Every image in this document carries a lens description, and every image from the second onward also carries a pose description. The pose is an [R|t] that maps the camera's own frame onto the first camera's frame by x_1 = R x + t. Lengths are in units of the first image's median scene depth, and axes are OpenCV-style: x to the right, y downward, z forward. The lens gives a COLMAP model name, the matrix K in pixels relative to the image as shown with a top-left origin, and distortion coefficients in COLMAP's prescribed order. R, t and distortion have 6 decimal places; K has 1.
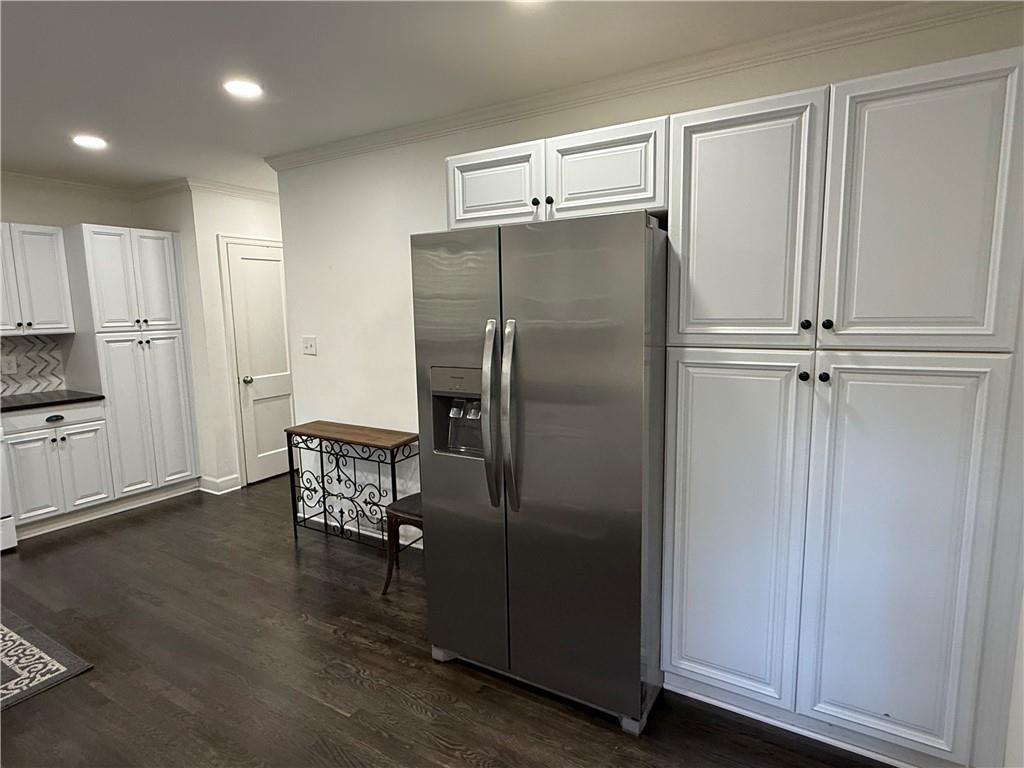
lens RADIAL K [[567.4, 0, 512.6], [0, 567.4, 382.7], [0, 0, 1]] dist [-0.003208, -0.000150]
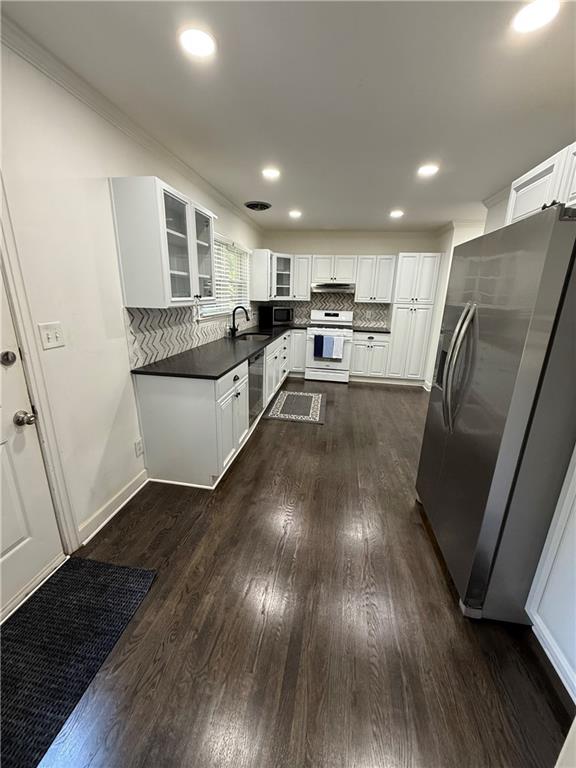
lens RADIAL K [[308.7, 0, 288.1], [0, 308.7, 384.1], [0, 0, 1]] dist [0.000629, 0.000301]
pose [[0.361476, 0.287664, -0.886896, 0.308379], [-0.152352, 0.956655, 0.248195, -0.022936], [0.919850, 0.045404, 0.389634, 0.152908]]
